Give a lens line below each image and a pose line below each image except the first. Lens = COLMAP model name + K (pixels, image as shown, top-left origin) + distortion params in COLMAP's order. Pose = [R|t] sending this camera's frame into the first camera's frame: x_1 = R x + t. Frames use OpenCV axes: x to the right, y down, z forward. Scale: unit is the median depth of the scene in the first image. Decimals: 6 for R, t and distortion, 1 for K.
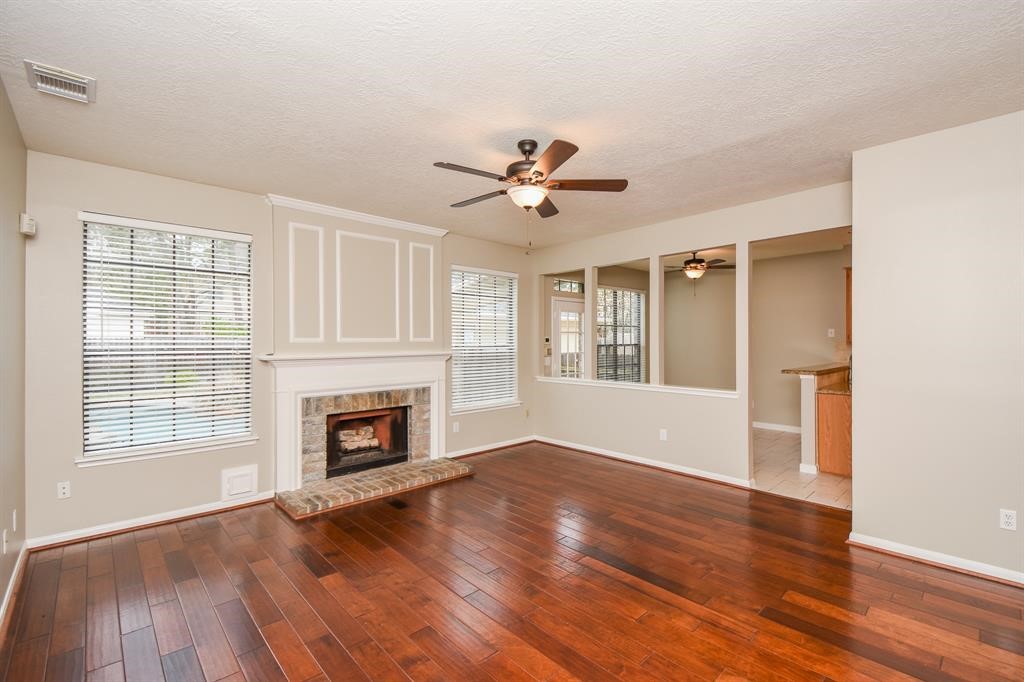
lens RADIAL K [[452.7, 0, 526.0], [0, 452.7, 345.4], [0, 0, 1]] dist [0.014820, -0.009634]
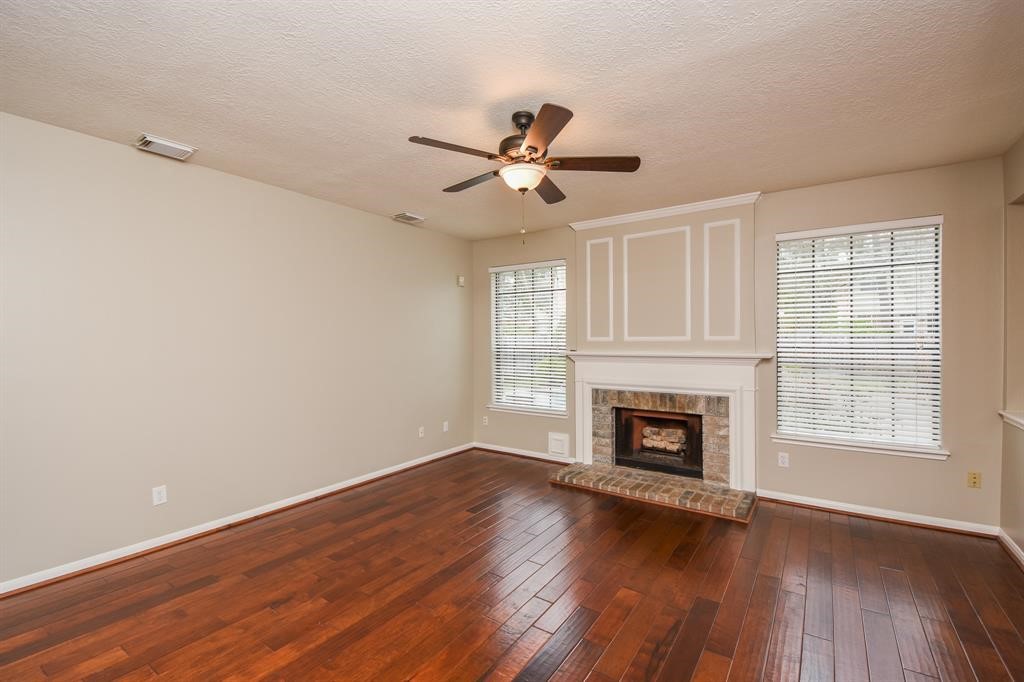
lens RADIAL K [[452.7, 0, 503.0], [0, 452.7, 340.8], [0, 0, 1]] dist [0.014820, -0.009634]
pose [[0.176746, 0.008207, -0.984222, 0.556001], [-0.003635, 0.999964, 0.007686, -0.013718], [0.984250, 0.002219, 0.176769, 0.507372]]
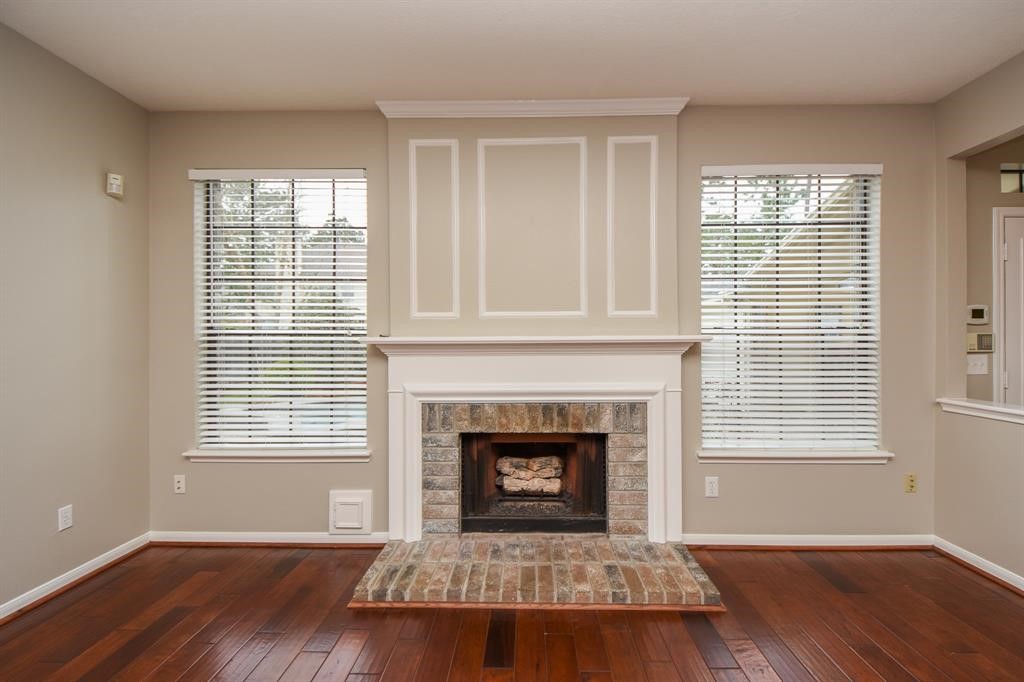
lens RADIAL K [[452.7, 0, 521.1], [0, 452.7, 340.2], [0, 0, 1]] dist [0.014820, -0.009634]
pose [[0.710067, 0.004007, -0.704123, 0.061028], [-0.006872, 0.999976, -0.001239, 0.022660], [0.704100, 0.005719, 0.710077, 0.570530]]
